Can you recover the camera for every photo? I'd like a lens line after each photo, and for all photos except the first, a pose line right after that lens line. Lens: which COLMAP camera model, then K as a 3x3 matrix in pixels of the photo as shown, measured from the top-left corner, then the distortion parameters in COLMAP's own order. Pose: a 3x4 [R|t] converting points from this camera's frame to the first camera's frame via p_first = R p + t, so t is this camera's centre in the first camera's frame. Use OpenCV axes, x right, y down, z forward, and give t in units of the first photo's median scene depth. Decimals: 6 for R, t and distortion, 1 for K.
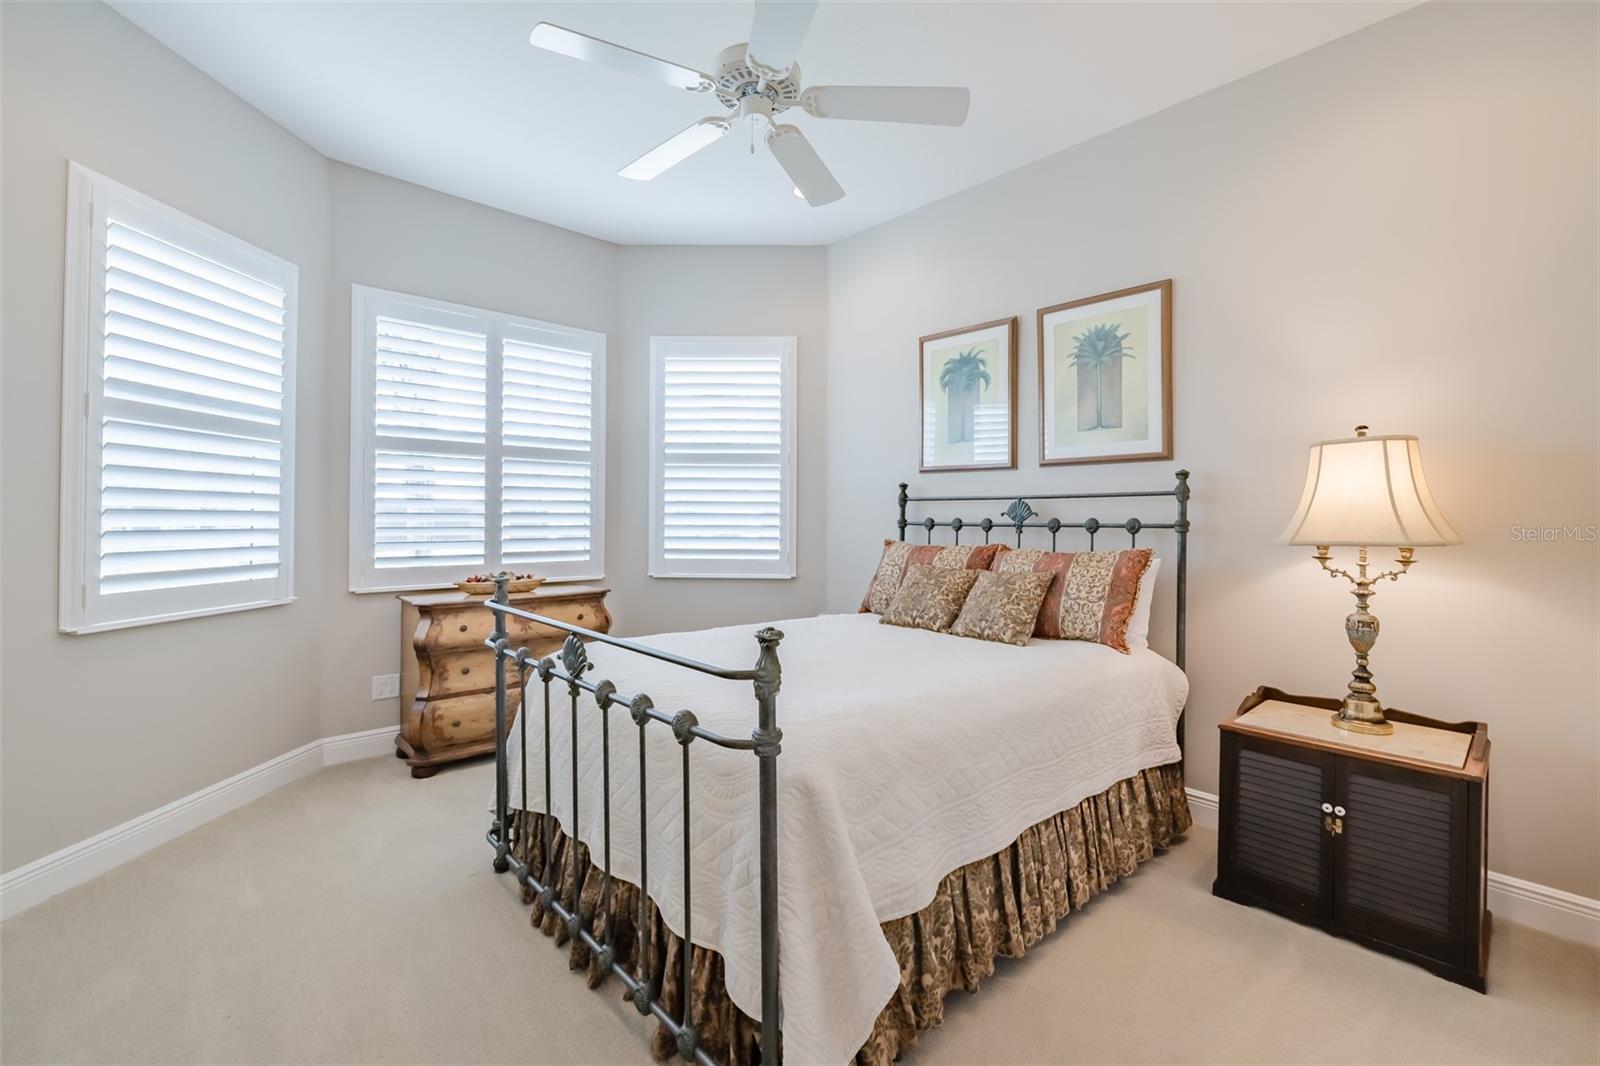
lens RADIAL K [[671.6, 0, 808.3], [0, 671.6, 523.8], [0, 0, 1]] dist [-0.001118, -0.000290]
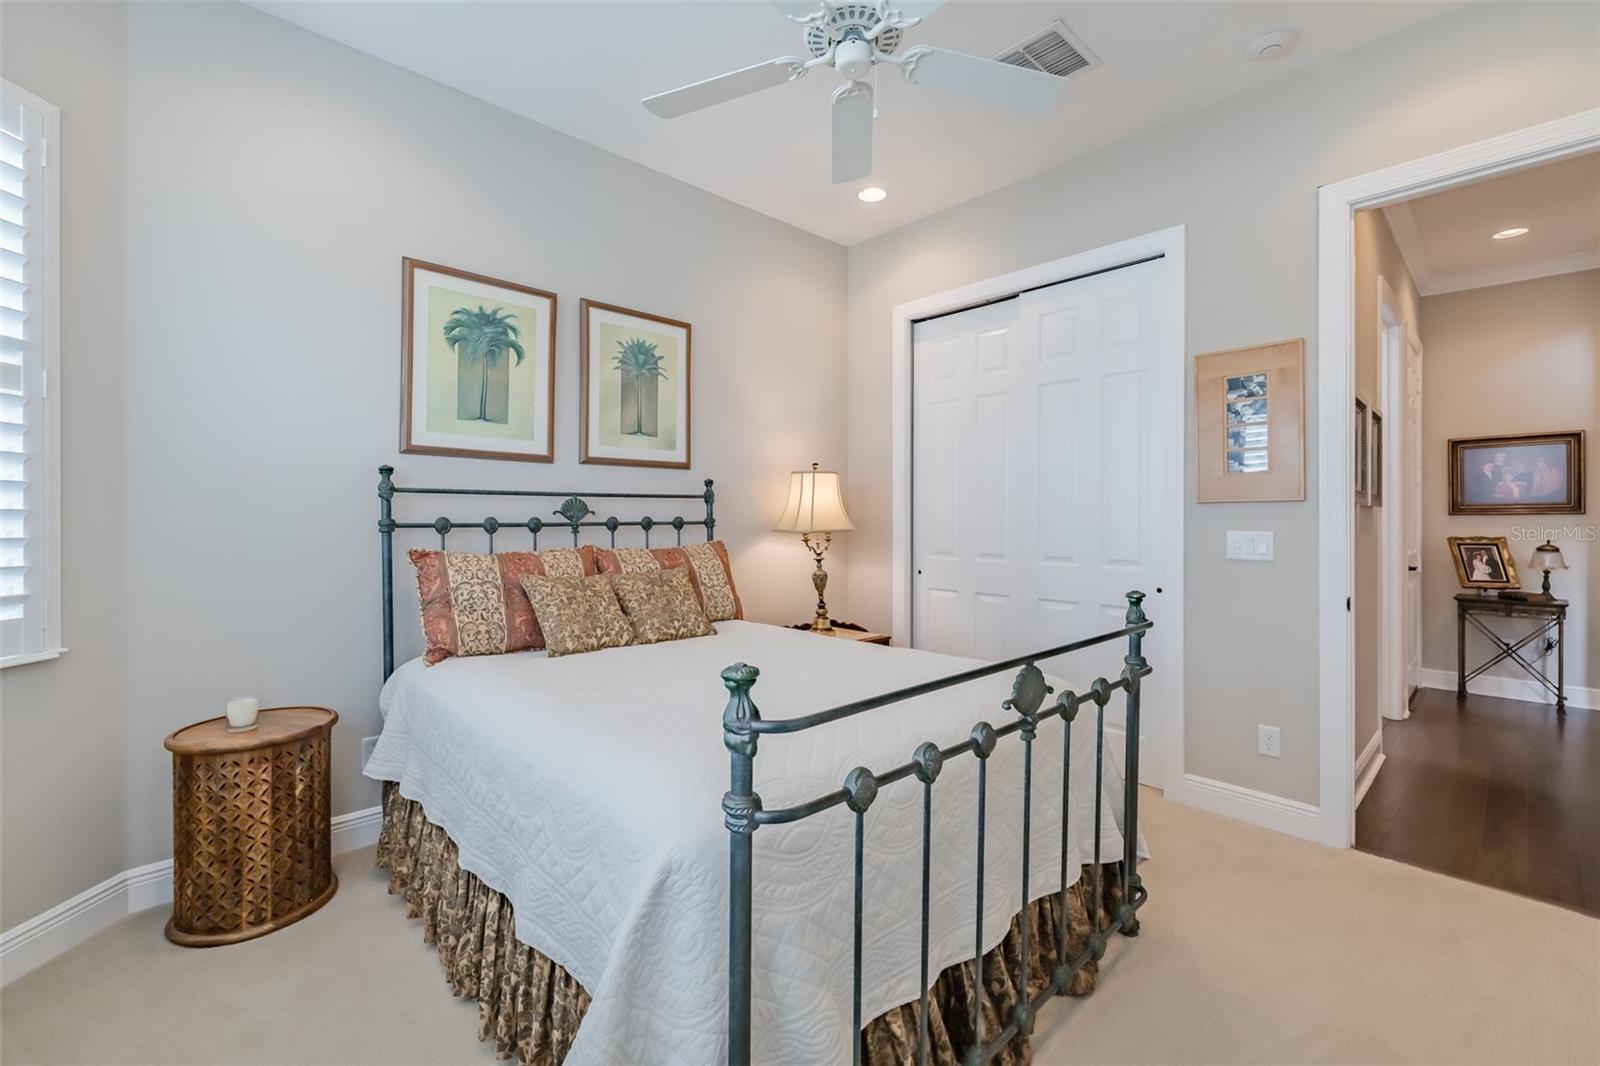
lens RADIAL K [[671.6, 0, 808.3], [0, 671.6, 523.8], [0, 0, 1]] dist [-0.001118, -0.000290]
pose [[0.000780, -0.013770, 0.999905, -0.660086], [0.010678, 0.999848, 0.013761, -0.008863], [-0.999943, 0.010666, 0.000927, 0.728497]]
